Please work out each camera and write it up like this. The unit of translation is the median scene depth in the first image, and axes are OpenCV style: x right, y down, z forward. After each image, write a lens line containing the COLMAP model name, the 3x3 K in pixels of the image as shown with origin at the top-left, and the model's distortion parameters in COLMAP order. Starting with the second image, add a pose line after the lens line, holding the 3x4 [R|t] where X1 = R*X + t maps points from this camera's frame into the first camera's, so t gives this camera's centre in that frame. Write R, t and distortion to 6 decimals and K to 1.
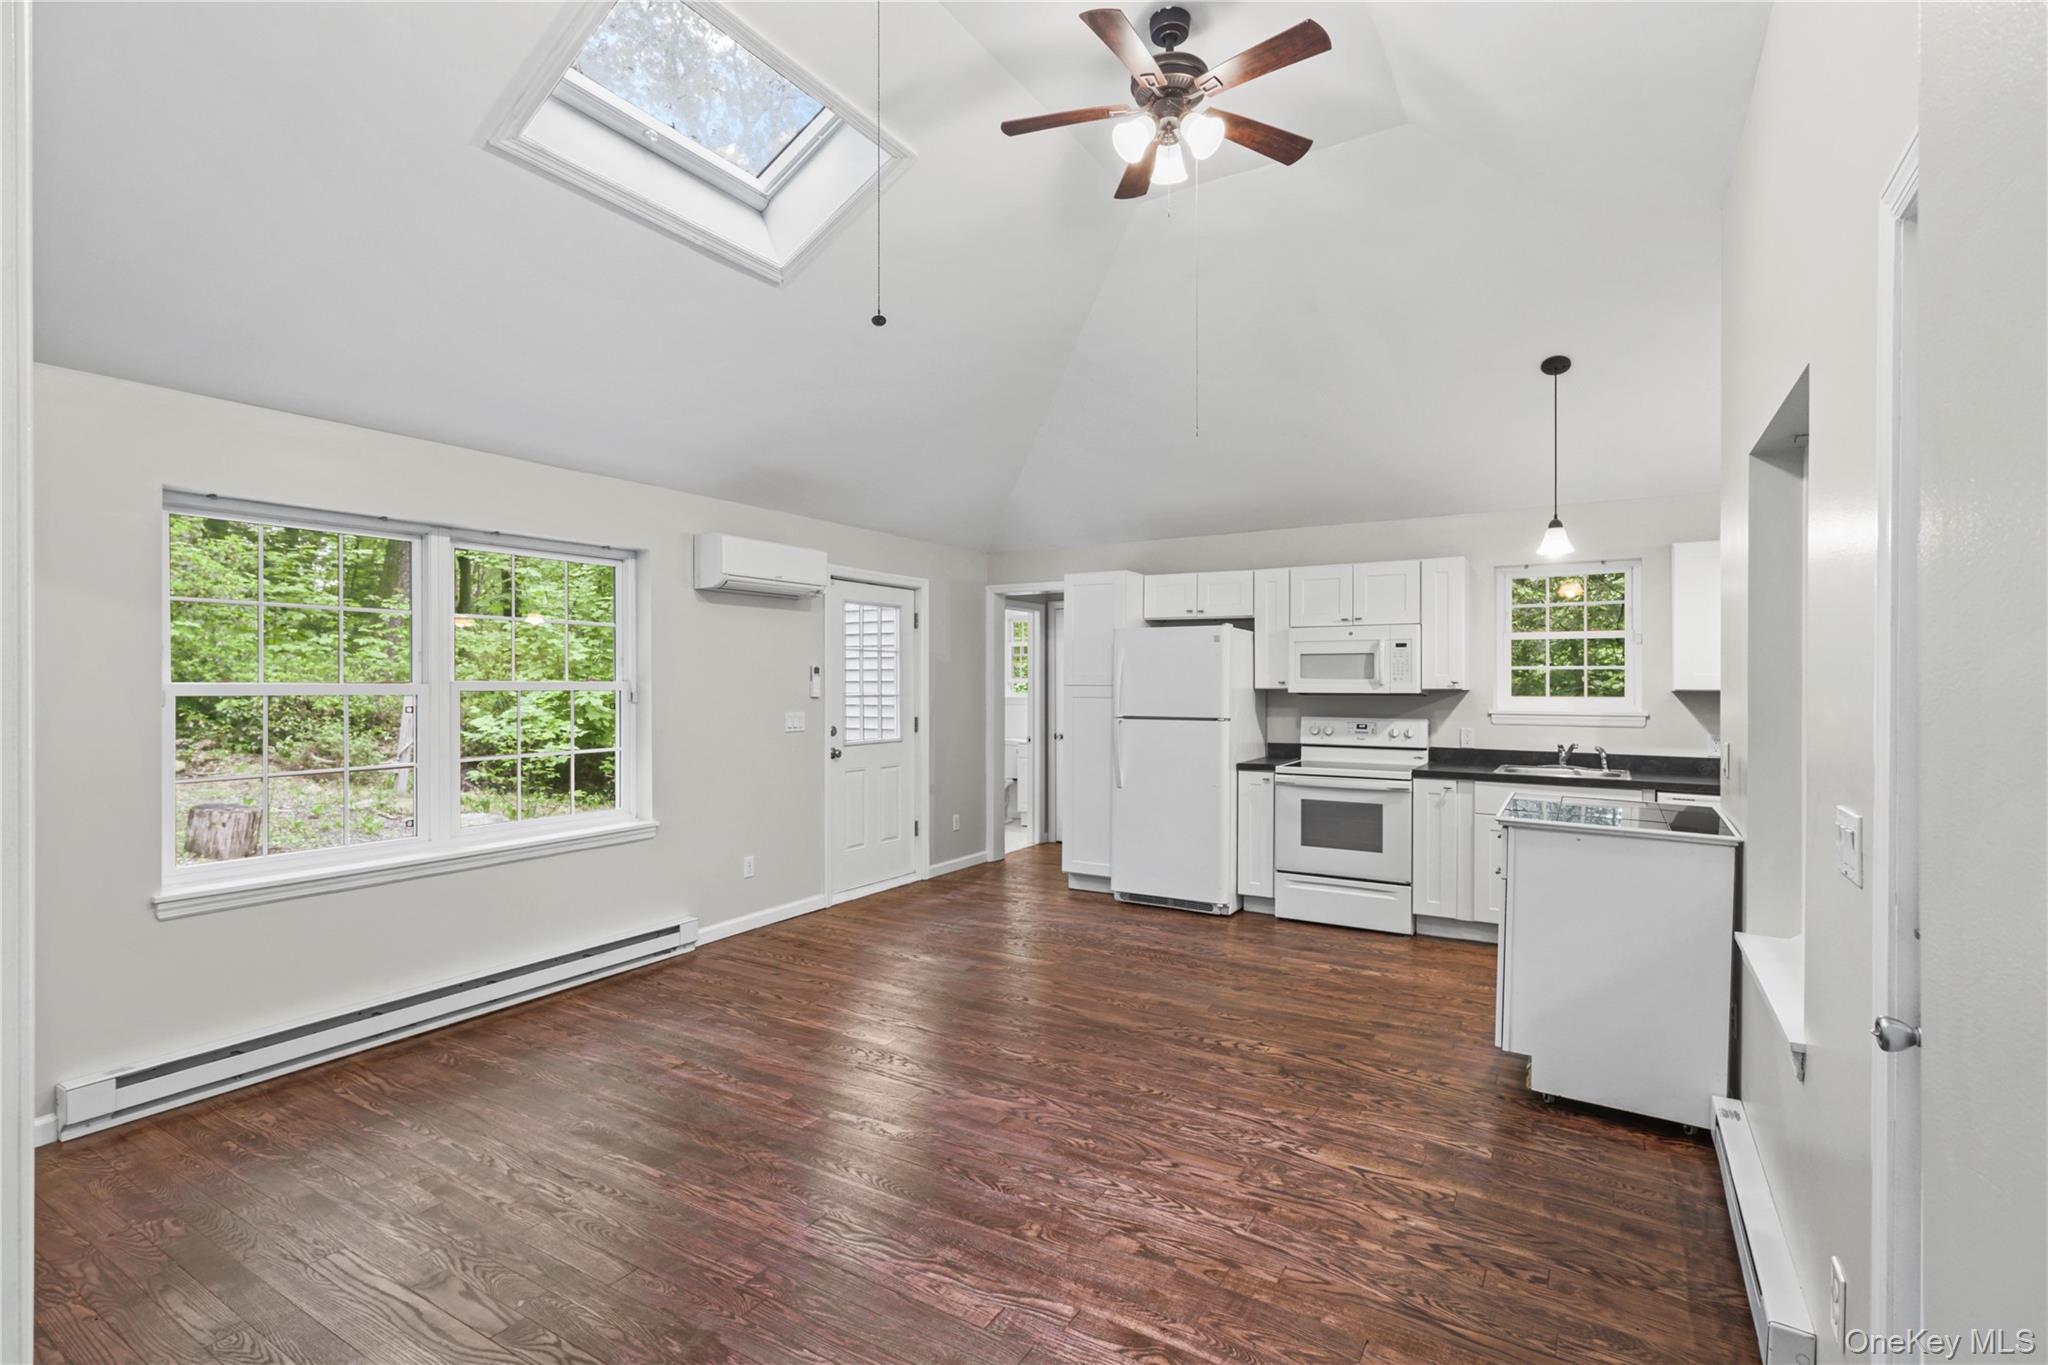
lens RADIAL K [[954.0, 0, 1019.0], [0, 954.0, 687.8], [0, 0, 1]] dist [0.000821, -0.000105]
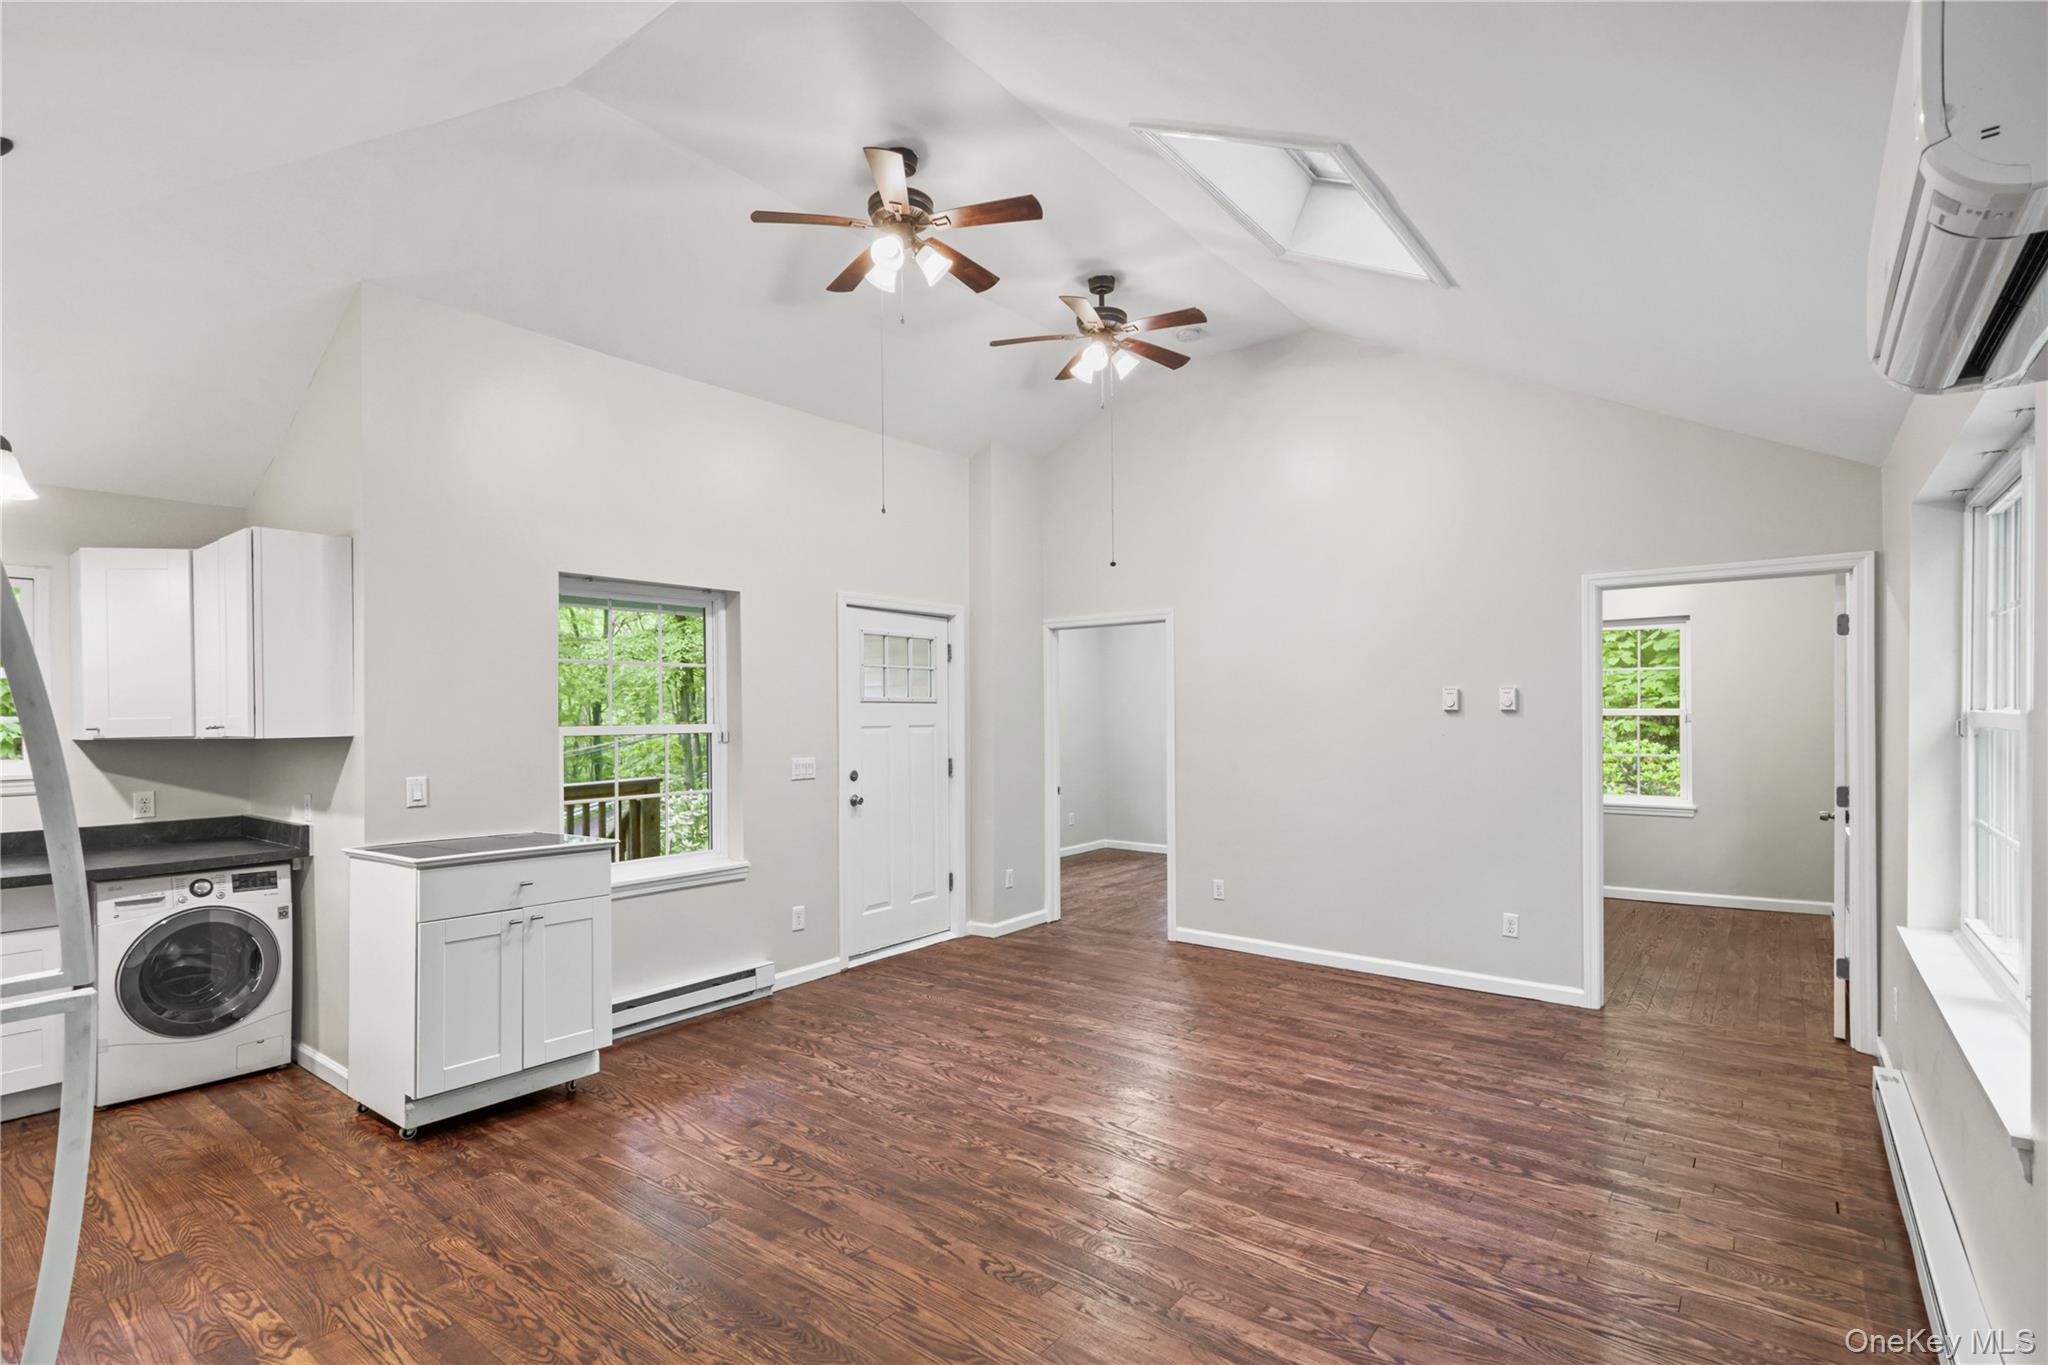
lens RADIAL K [[965.1, 0, 1017.6], [0, 965.1, 708.7], [0, 0, 1]] dist [0.000213, -0.000283]
pose [[-0.993445, 0.011840, 0.113698, -0.077229], [0.012099, 0.999926, 0.001594, -0.012921], [-0.113671, 0.002959, -0.993514, 1.445099]]
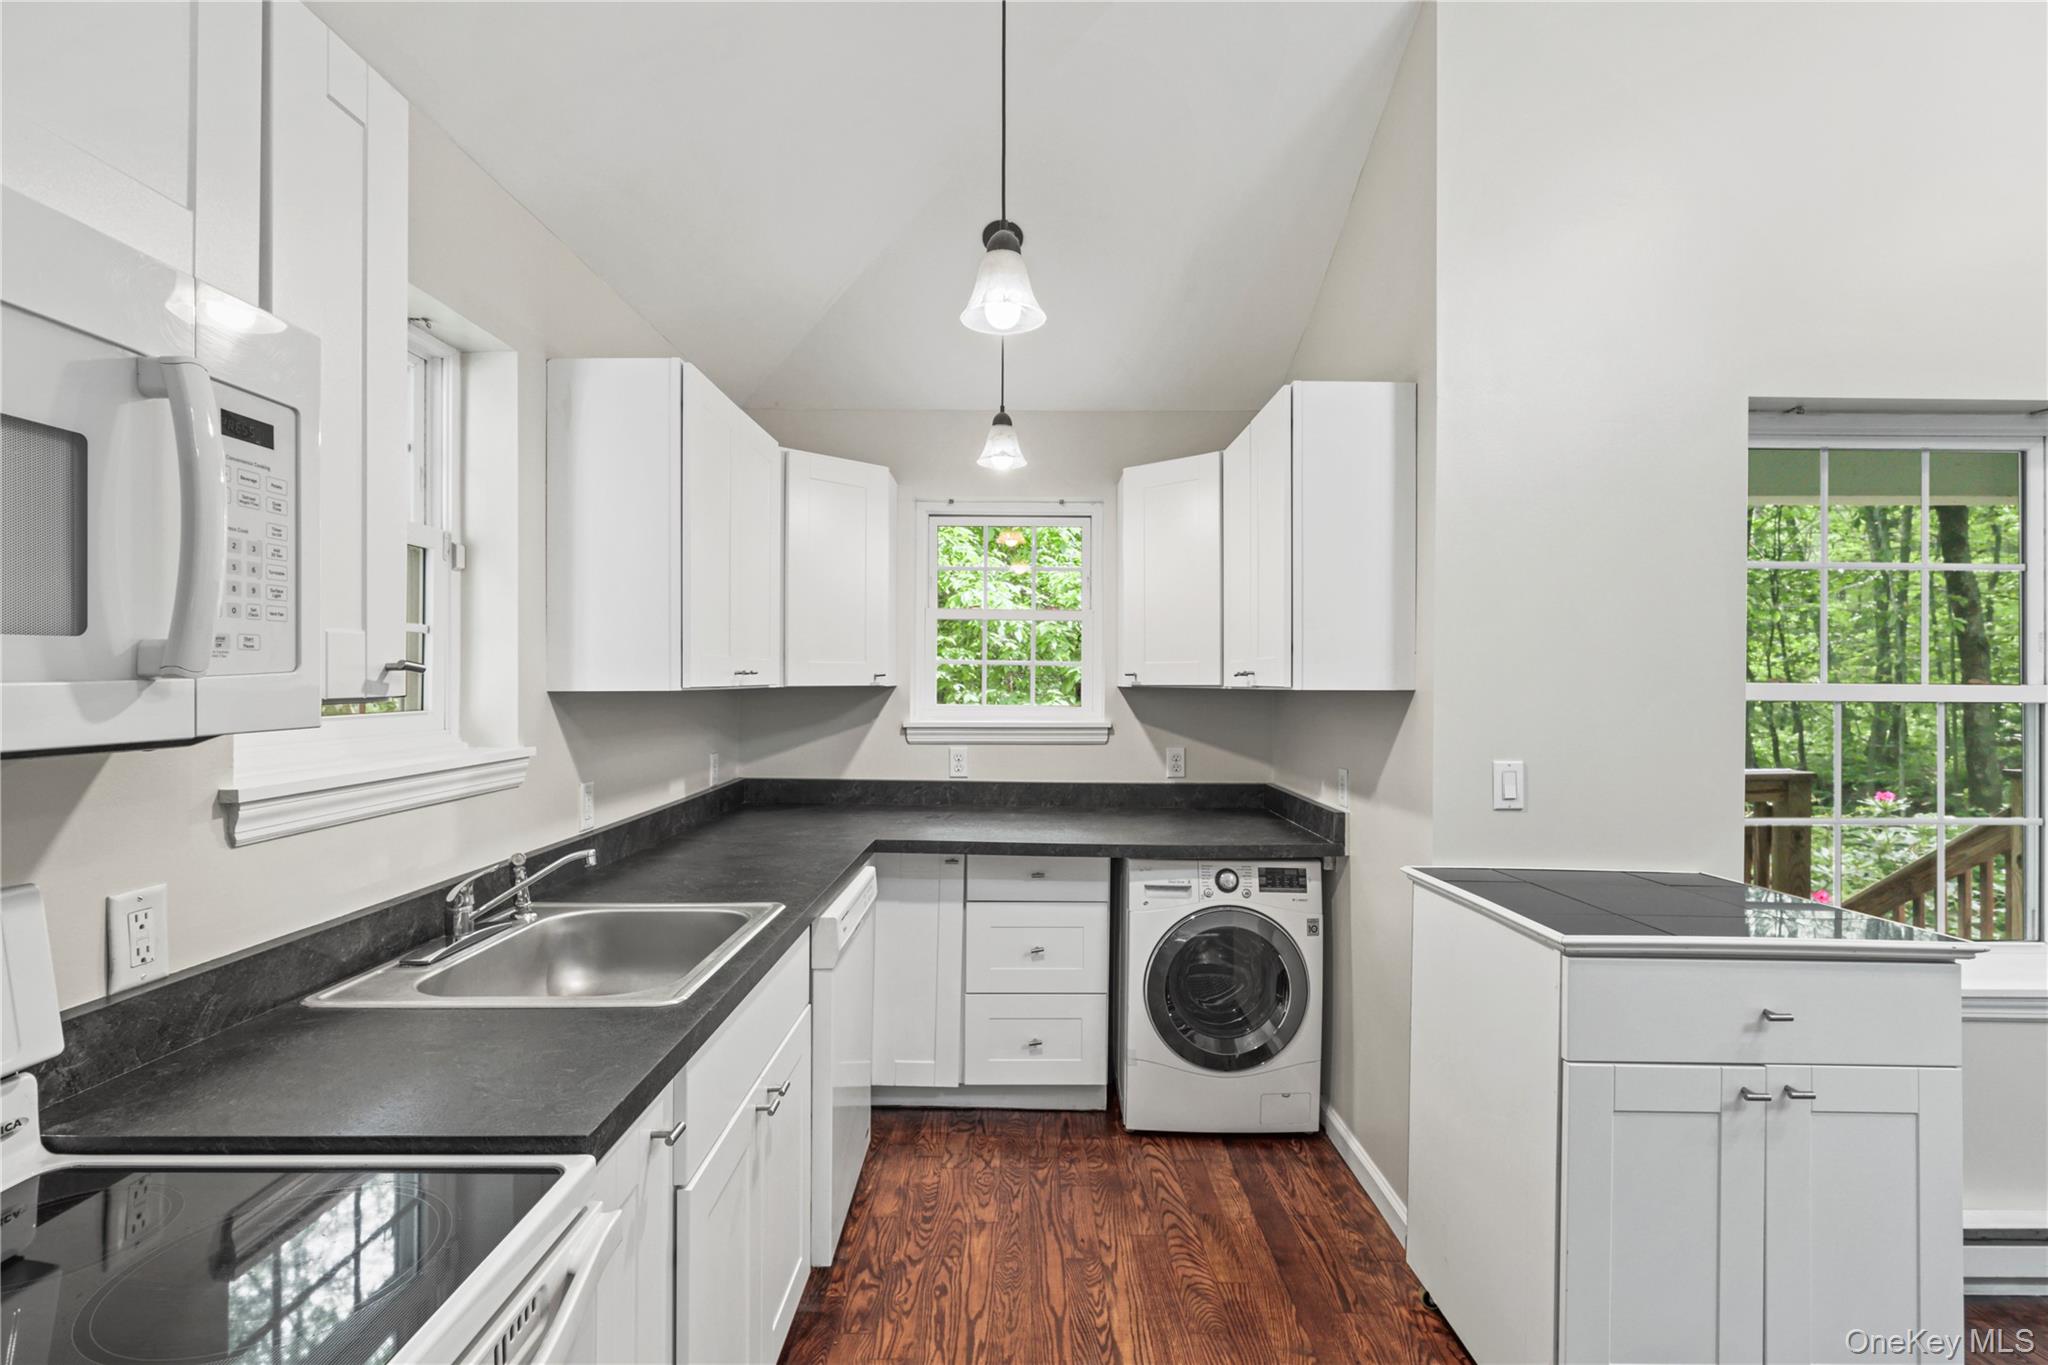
lens RADIAL K [[955.1, 0, 1024.0], [0, 955.1, 682.5], [0, 0, 1]] dist [0.000076, 0.000280]
pose [[-0.524523, -0.008725, 0.851351, 0.233185], [0.000130, 0.999947, 0.010328, -0.005092], [-0.851396, 0.005528, -0.524494, 1.161247]]
